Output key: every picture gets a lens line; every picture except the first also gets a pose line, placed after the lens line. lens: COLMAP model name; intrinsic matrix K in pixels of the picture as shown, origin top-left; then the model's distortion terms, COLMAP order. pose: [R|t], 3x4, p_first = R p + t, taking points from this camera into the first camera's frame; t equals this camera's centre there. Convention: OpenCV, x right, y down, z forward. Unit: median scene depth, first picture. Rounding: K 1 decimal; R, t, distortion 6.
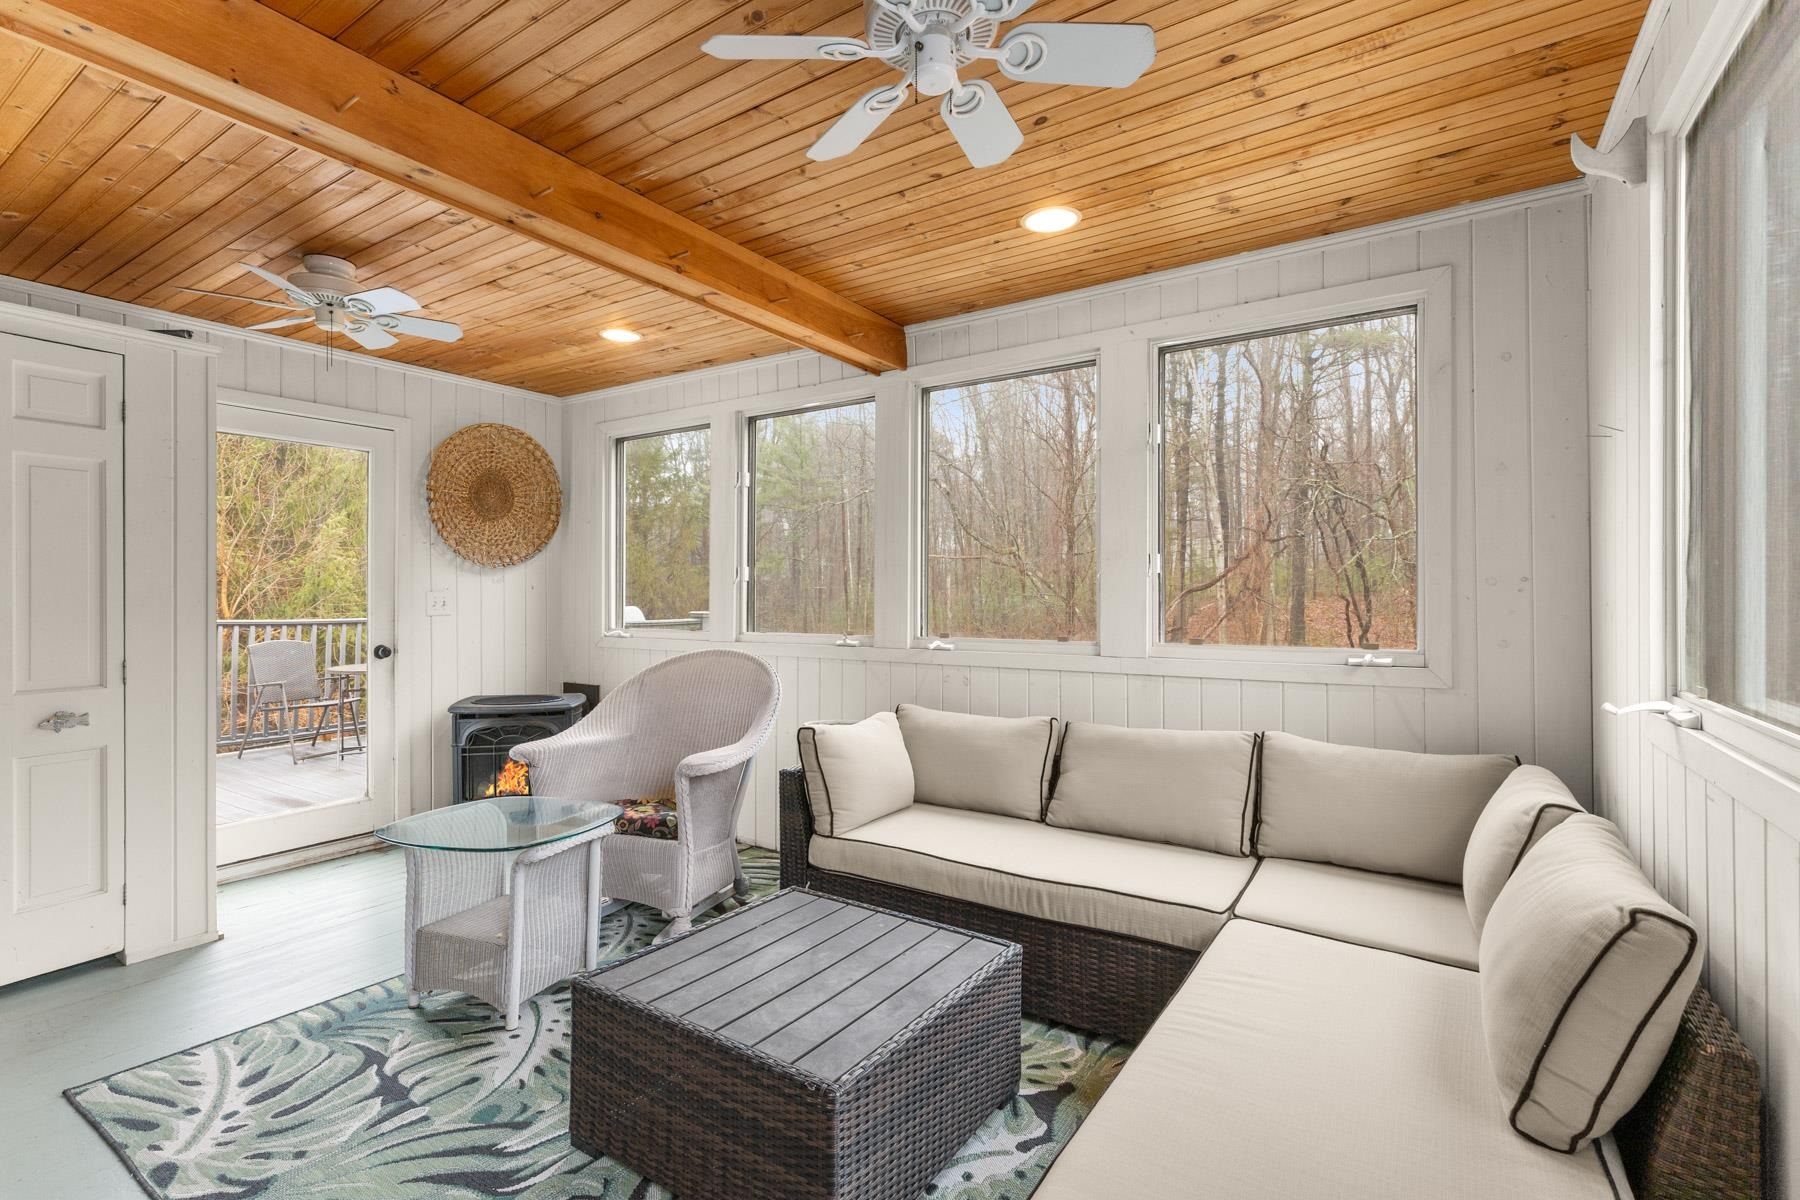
lens RADIAL K [[822.0, 0, 895.9], [0, 822.0, 592.1], [0, 0, 1]] dist [0.001439, 0.000046]
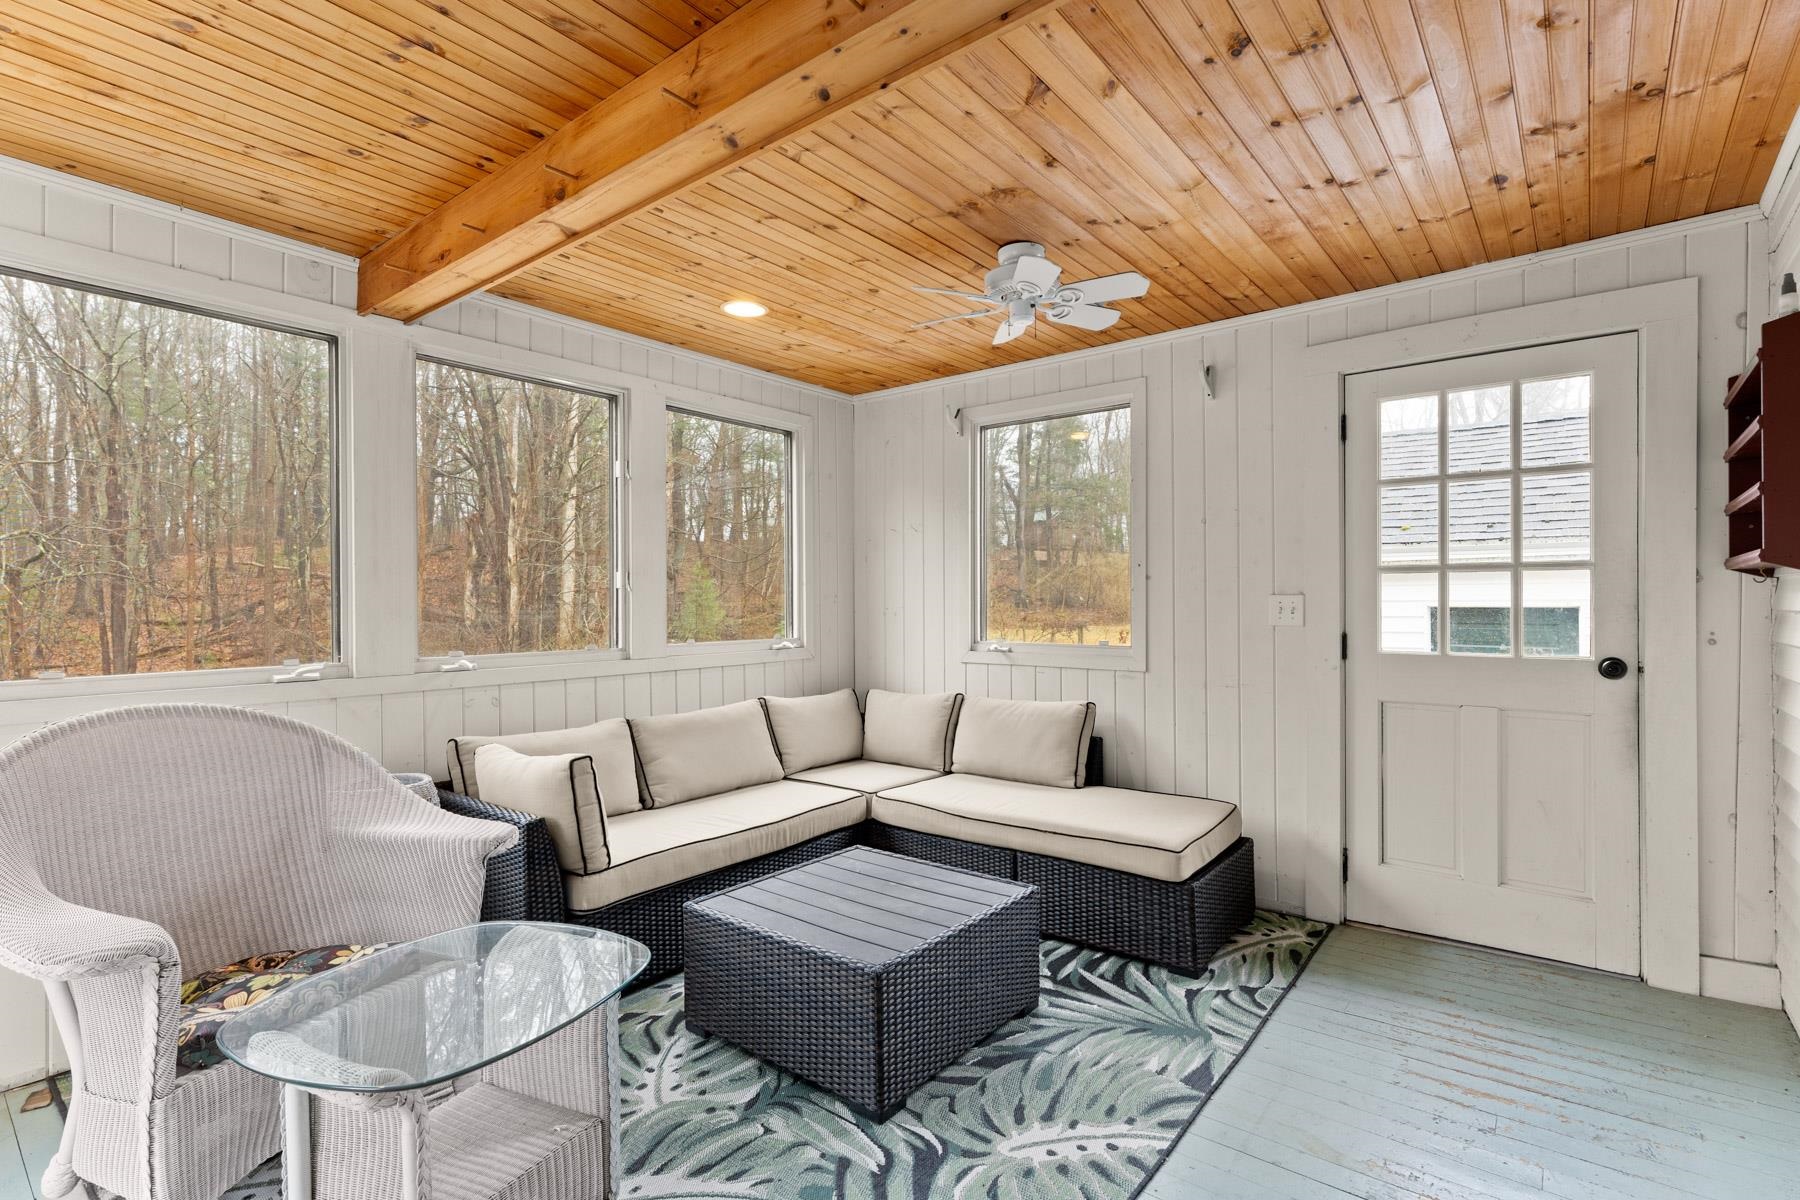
lens RADIAL K [[828.8, 0, 900.6], [0, 828.8, 604.4], [0, 0, 1]] dist [0.003654, -0.000208]
pose [[0.097282, -0.001982, 0.995255, -1.274504], [0.001184, 0.999998, 0.001875, -0.000760], [-0.995256, 0.000996, 0.097284, 0.762665]]
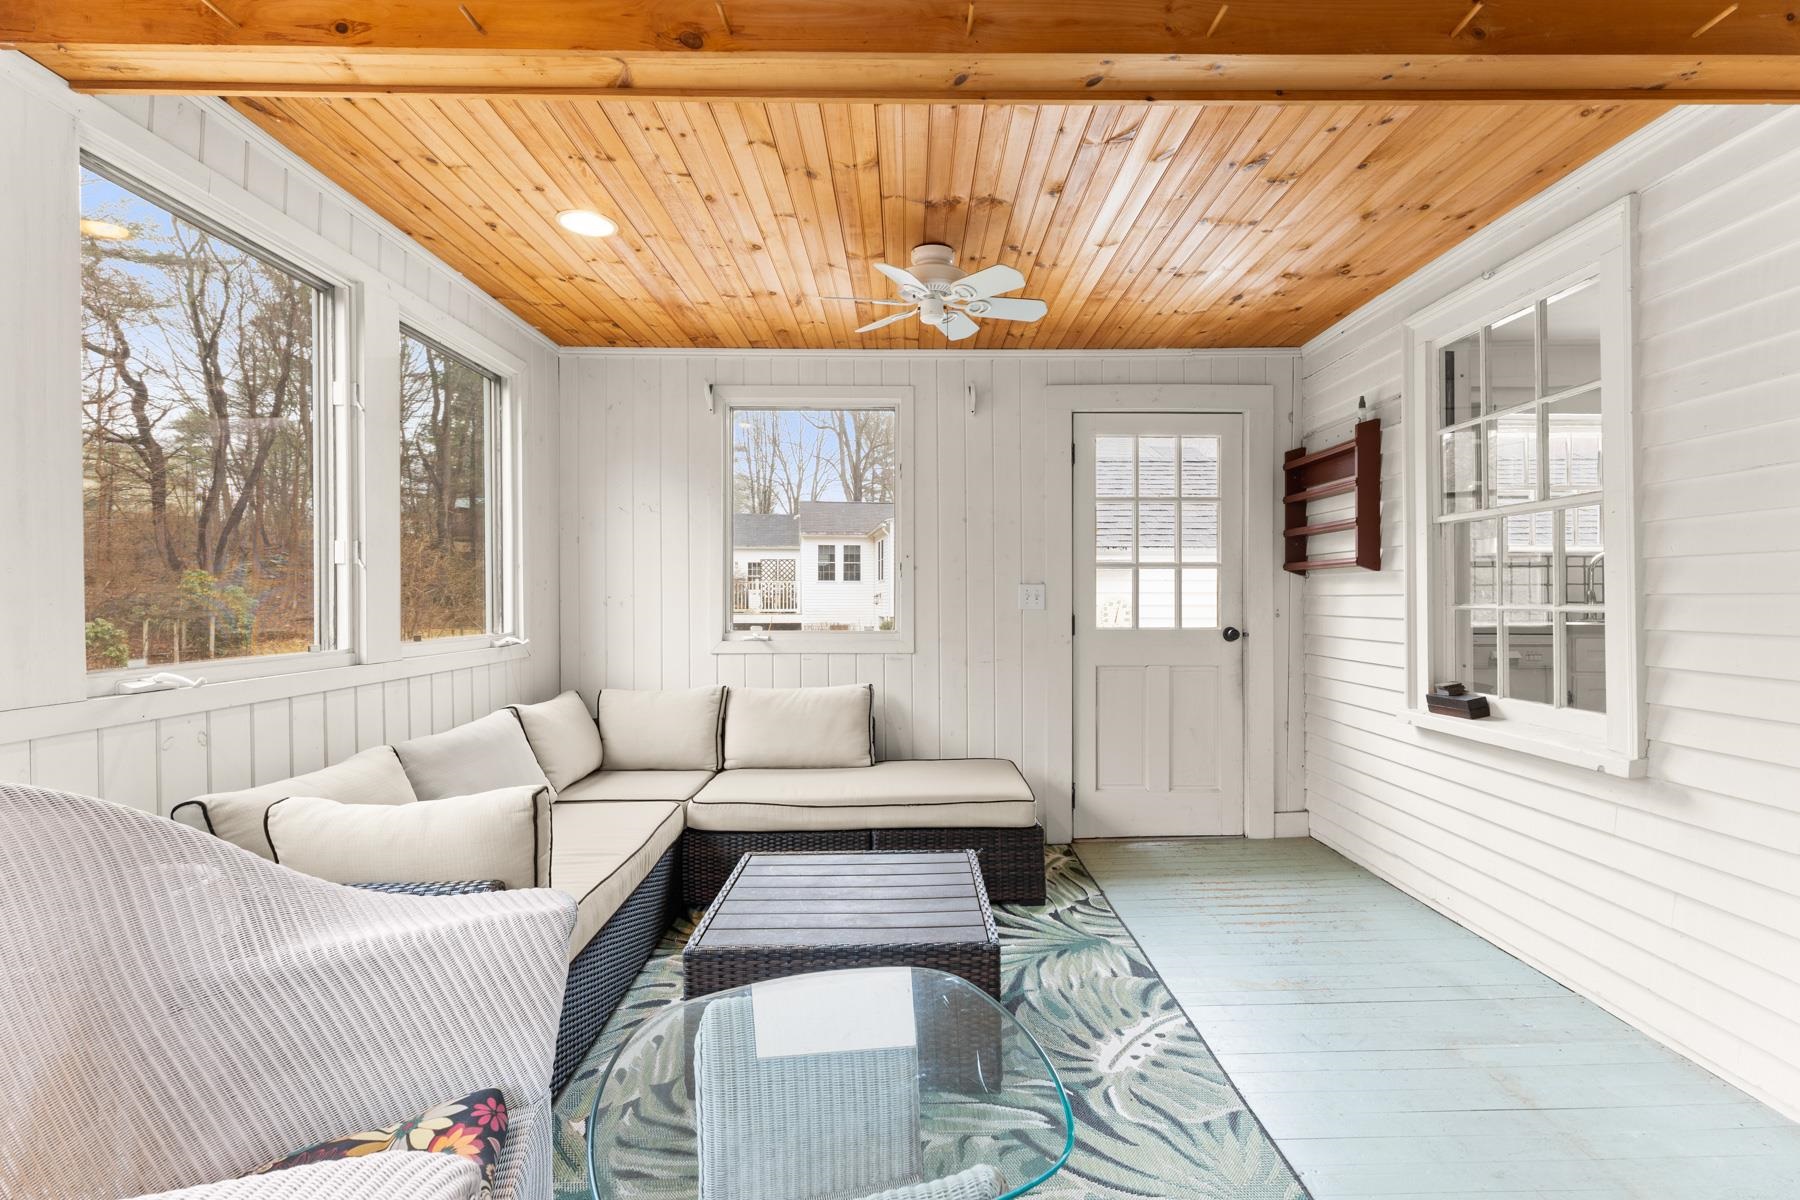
lens RADIAL K [[822.9, 0, 897.4], [0, 822.9, 602.4], [0, 0, 1]] dist [0.002726, -0.000058]
pose [[-0.551607, -0.002289, 0.834101, -1.065291], [0.000385, 0.999995, 0.003000, 0.020850], [-0.834104, 0.001976, -0.551604, 1.493177]]
